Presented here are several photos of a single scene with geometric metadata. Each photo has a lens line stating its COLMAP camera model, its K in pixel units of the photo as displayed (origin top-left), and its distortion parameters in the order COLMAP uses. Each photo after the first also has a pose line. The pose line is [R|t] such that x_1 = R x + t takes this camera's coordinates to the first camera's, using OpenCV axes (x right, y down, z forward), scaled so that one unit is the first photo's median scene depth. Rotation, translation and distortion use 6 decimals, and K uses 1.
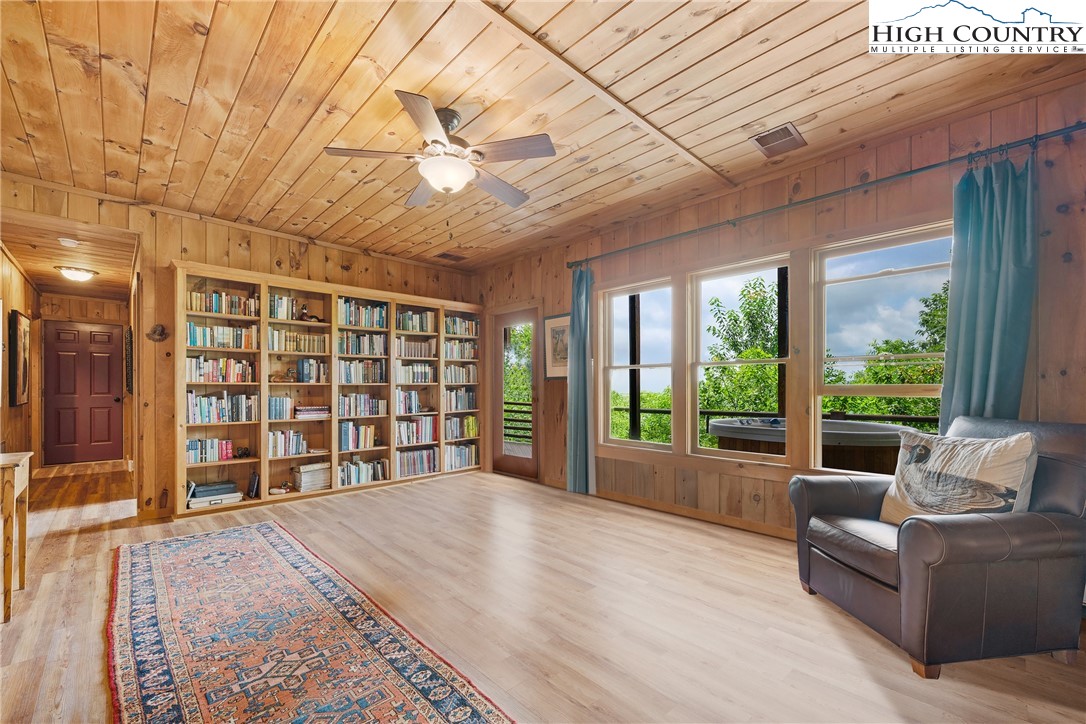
lens RADIAL K [[424.6, 0, 515.4], [0, 424.6, 386.4], [0, 0, 1]] dist [-0.001510, 0.000056]
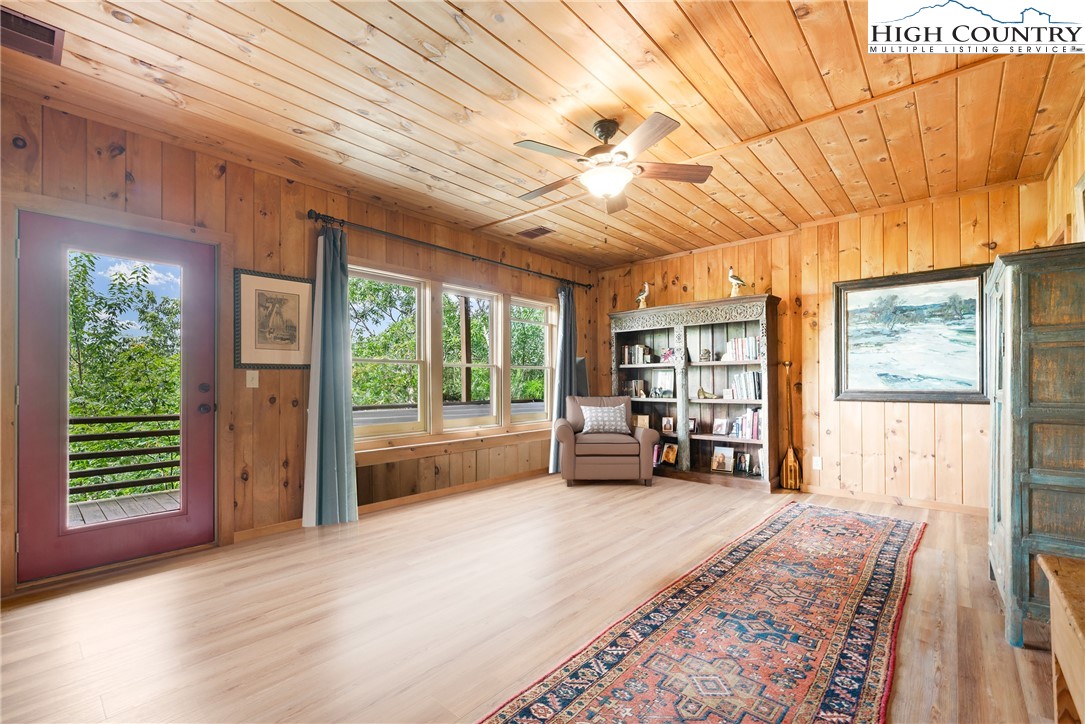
lens RADIAL K [[465.9, 0, 540.4], [0, 465.9, 384.1], [0, 0, 1]] dist [-0.001047, 0.000273]
pose [[-0.079566, -0.003412, 0.996824, -1.536627], [0.004994, 0.999980, 0.003822, -0.000975], [-0.996817, 0.005282, -0.079548, 1.481557]]
